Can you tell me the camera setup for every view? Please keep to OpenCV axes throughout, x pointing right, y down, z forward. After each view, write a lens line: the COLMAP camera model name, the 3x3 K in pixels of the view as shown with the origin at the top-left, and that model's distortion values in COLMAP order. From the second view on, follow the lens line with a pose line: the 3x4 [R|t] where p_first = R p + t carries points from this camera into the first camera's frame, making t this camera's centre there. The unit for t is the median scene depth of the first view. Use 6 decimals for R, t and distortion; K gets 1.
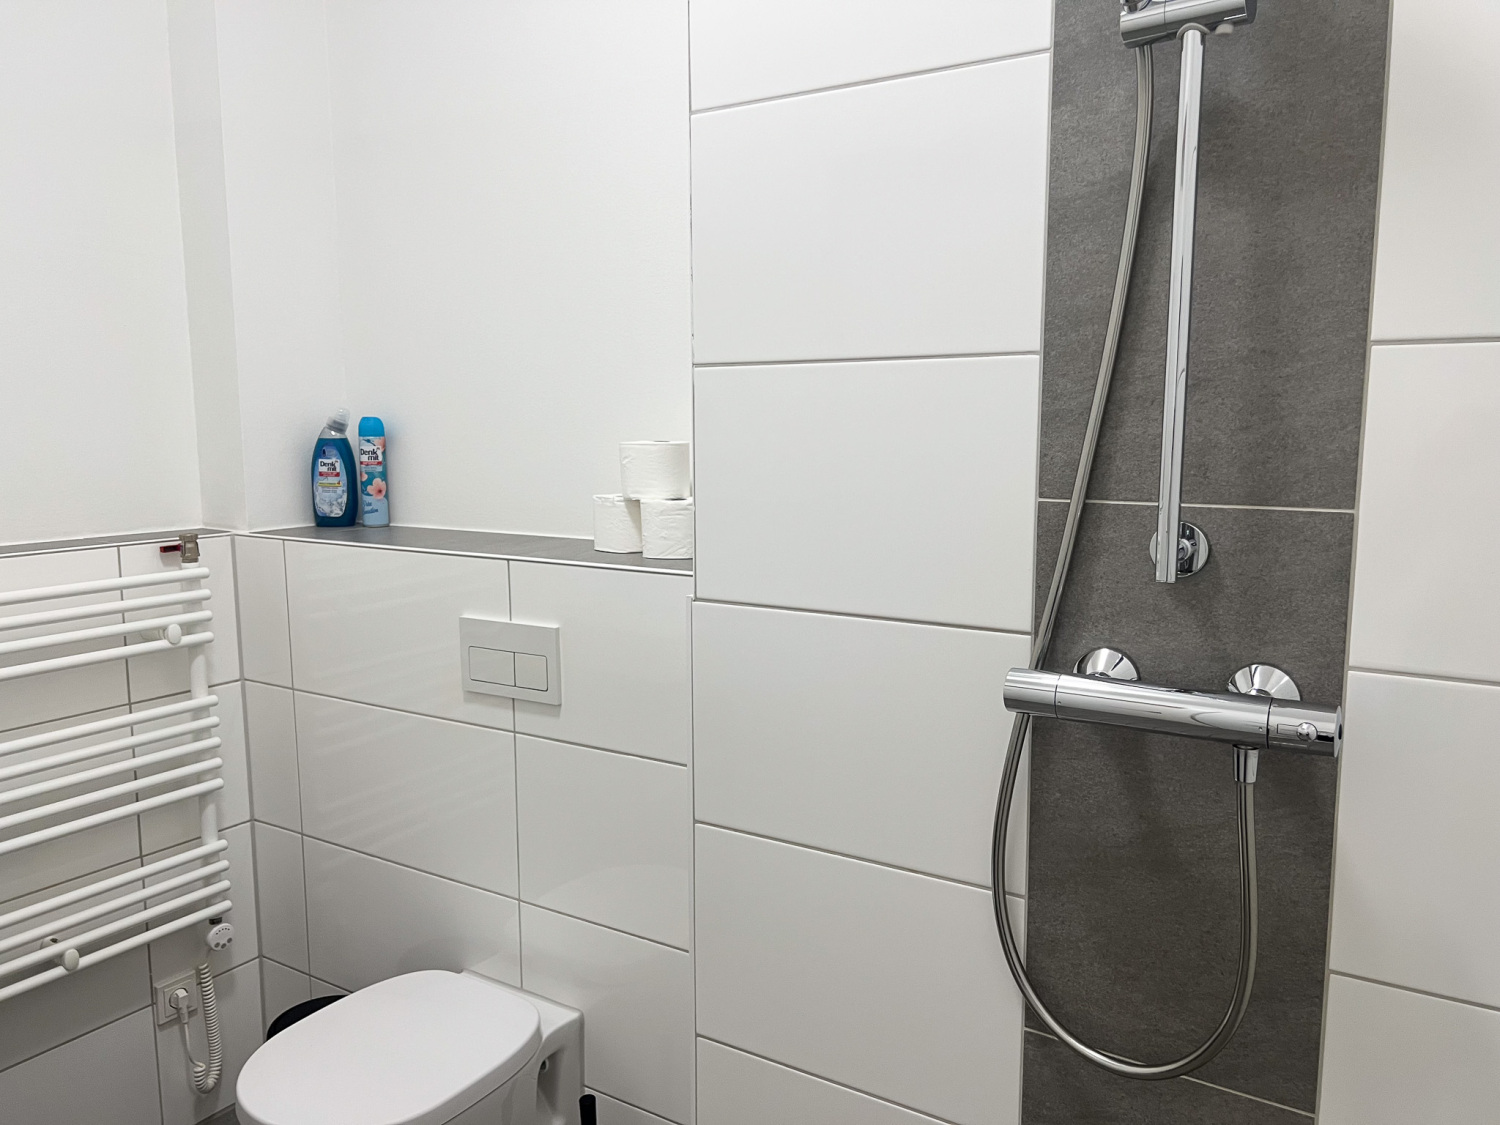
lens RADIAL K [[1125.7, 0, 747.3], [0, 1125.7, 570.0], [0, 0, 1]] dist [0.068017, -0.076634]
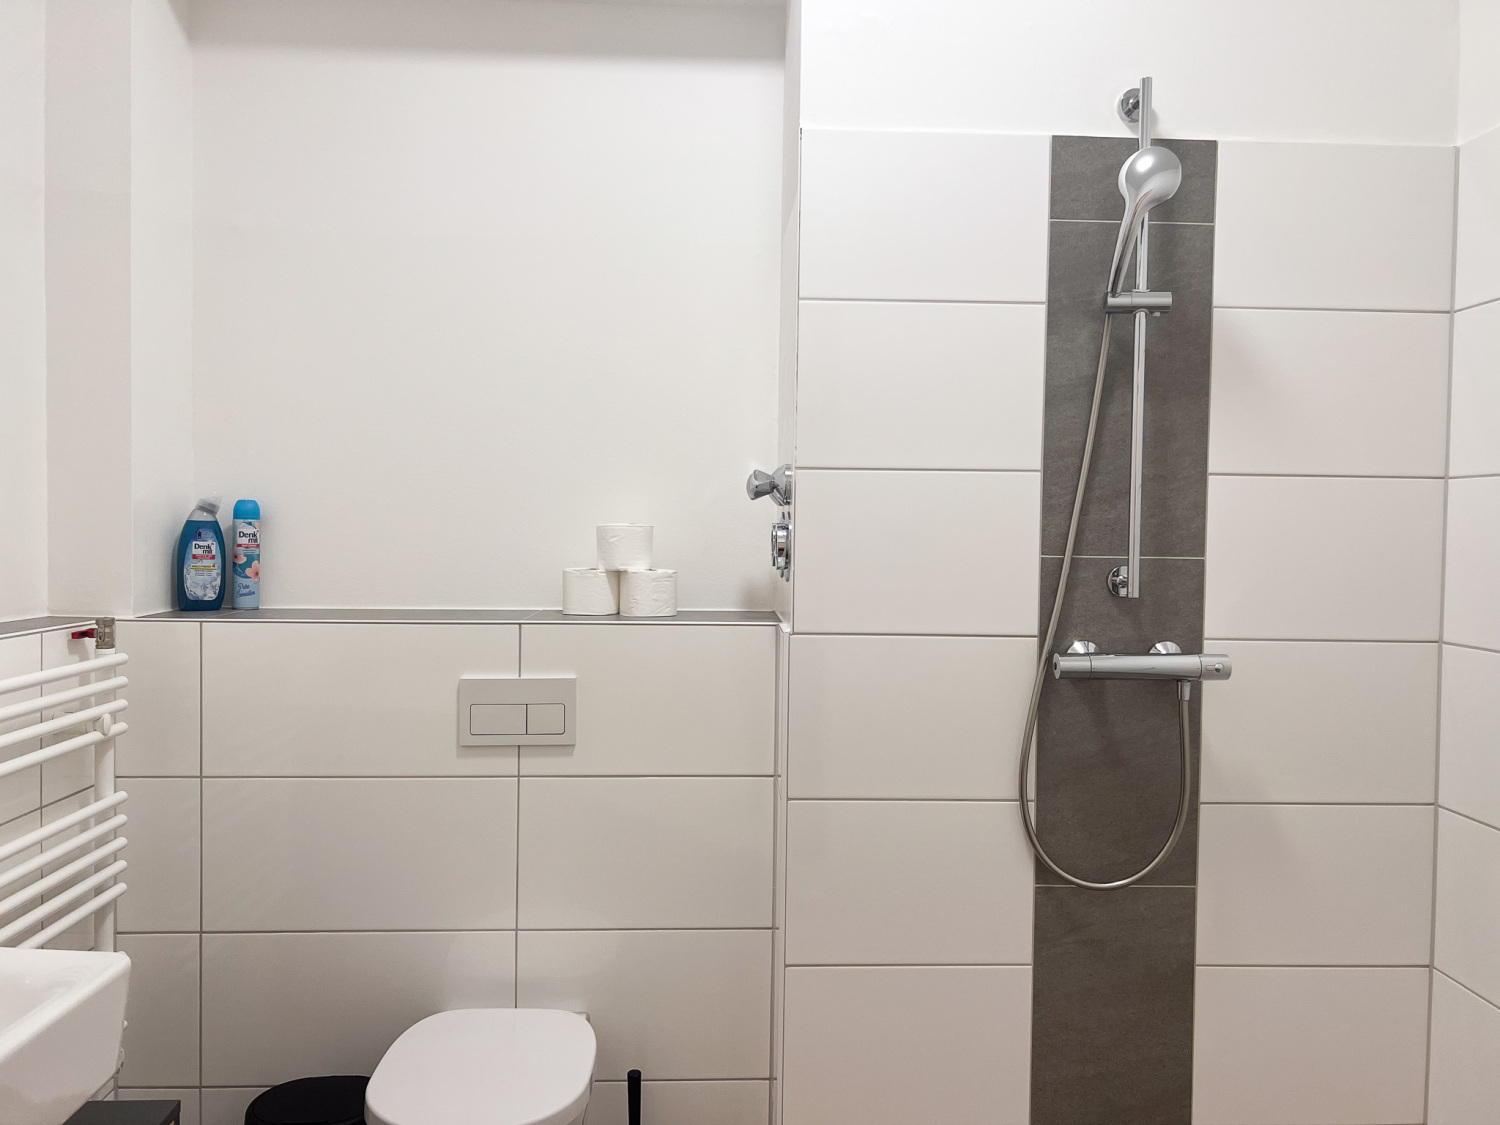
lens RADIAL K [[1125.7, 0, 760.8], [0, 1125.7, 566.8], [0, 0, 1]] dist [0.068017, -0.076634]
pose [[0.821968, -0.007141, 0.569489, -0.677202], [0.061607, 0.995169, -0.076441, 0.036746], [-0.566192, 0.097917, 0.818437, -0.094957]]
